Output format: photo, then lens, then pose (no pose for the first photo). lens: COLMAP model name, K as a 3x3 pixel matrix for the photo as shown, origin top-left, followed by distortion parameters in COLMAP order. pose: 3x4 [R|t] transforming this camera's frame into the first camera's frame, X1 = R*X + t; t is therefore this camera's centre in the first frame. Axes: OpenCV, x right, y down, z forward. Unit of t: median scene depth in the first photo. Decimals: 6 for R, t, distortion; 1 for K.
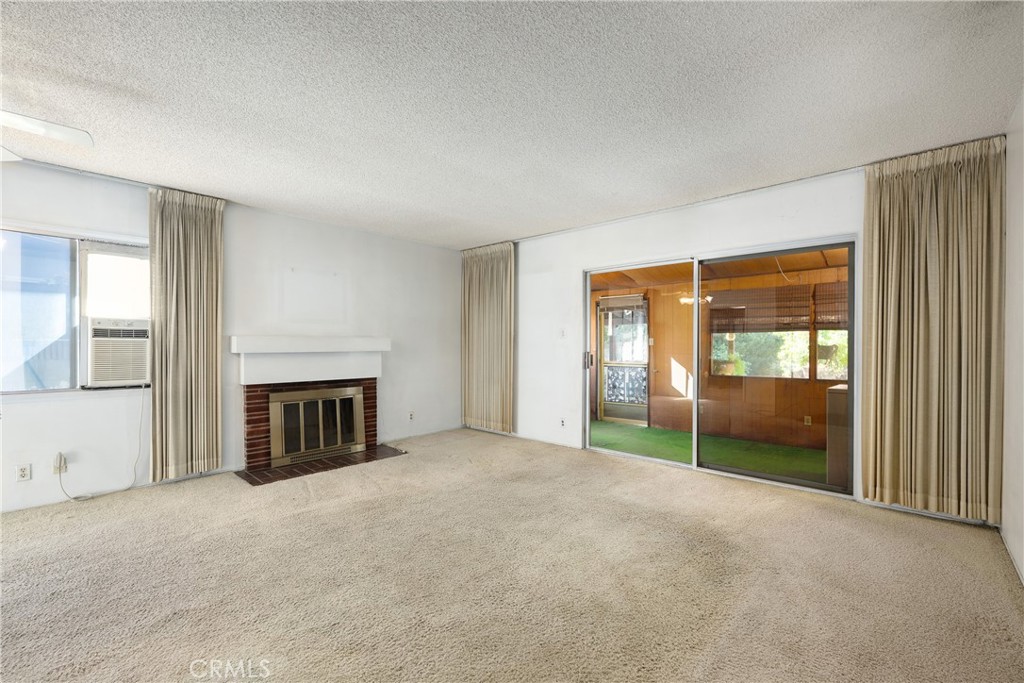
lens RADIAL K [[447.1, 0, 508.7], [0, 447.1, 345.8], [0, 0, 1]] dist [-0.003208, -0.000186]
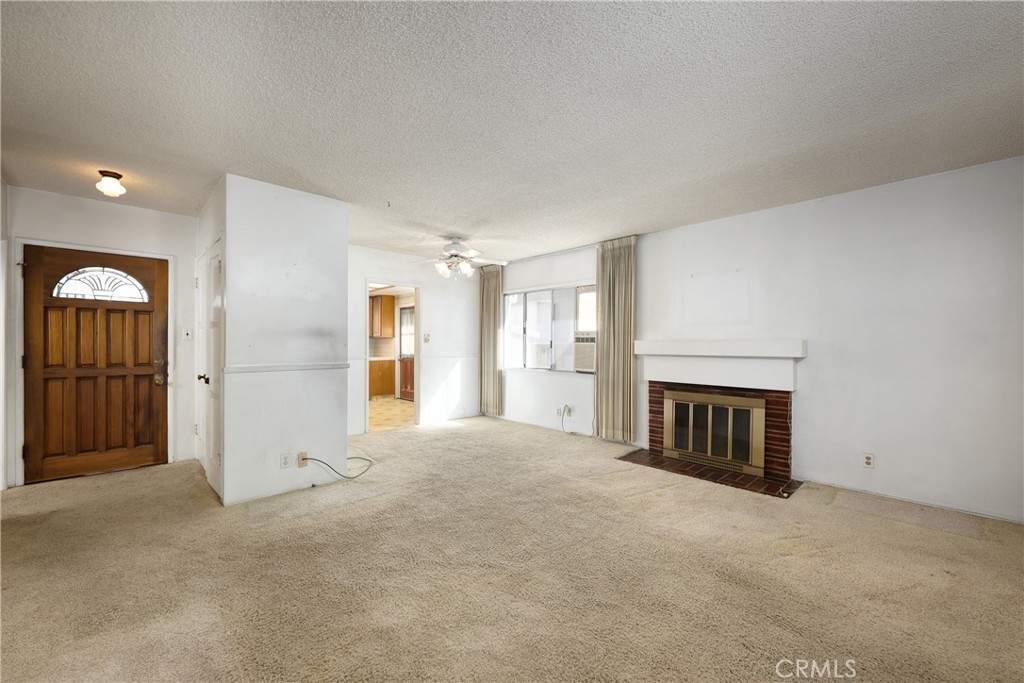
lens RADIAL K [[404.7, 0, 513.5], [0, 404.7, 348.4], [0, 0, 1]] dist [0.000588, 0.000117]
pose [[-0.065468, 0.007938, -0.997823, 0.537135], [-0.009935, 0.999914, 0.008606, -0.005693], [0.997805, 0.010477, -0.065384, 0.705310]]
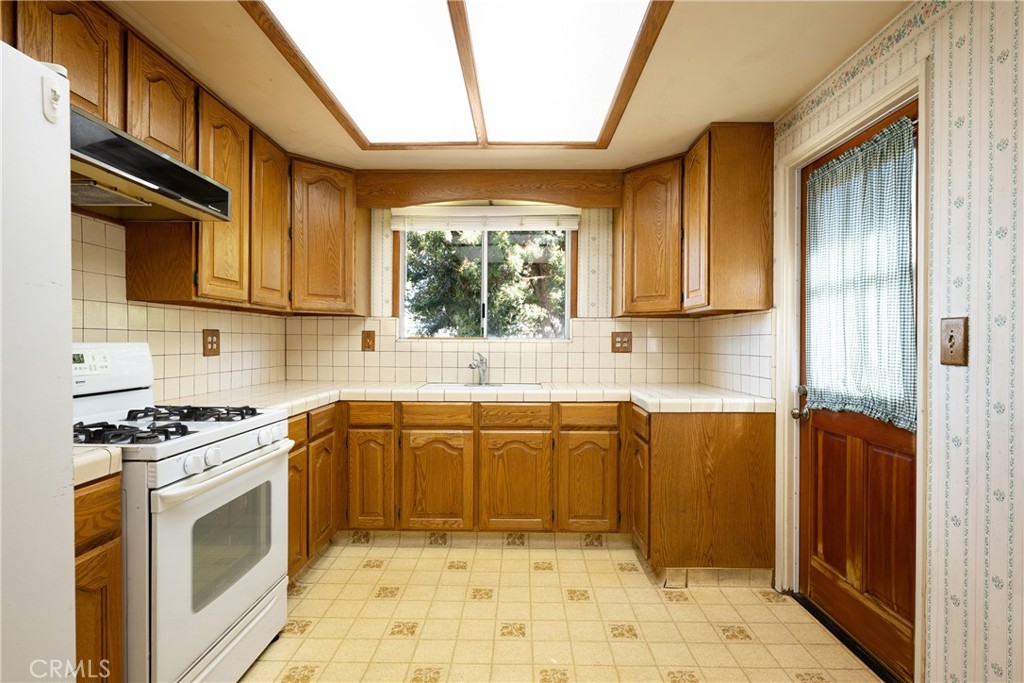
lens RADIAL K [[513.0, 0, 508.7], [0, 513.0, 342.0], [0, 0, 1]] dist [0.005312, 0.001203]
pose [[-0.750186, -0.005790, -0.661202, -0.988382], [-0.011041, 0.999932, 0.003771, 0.000357], [0.661135, 0.010130, -0.750199, 0.163042]]
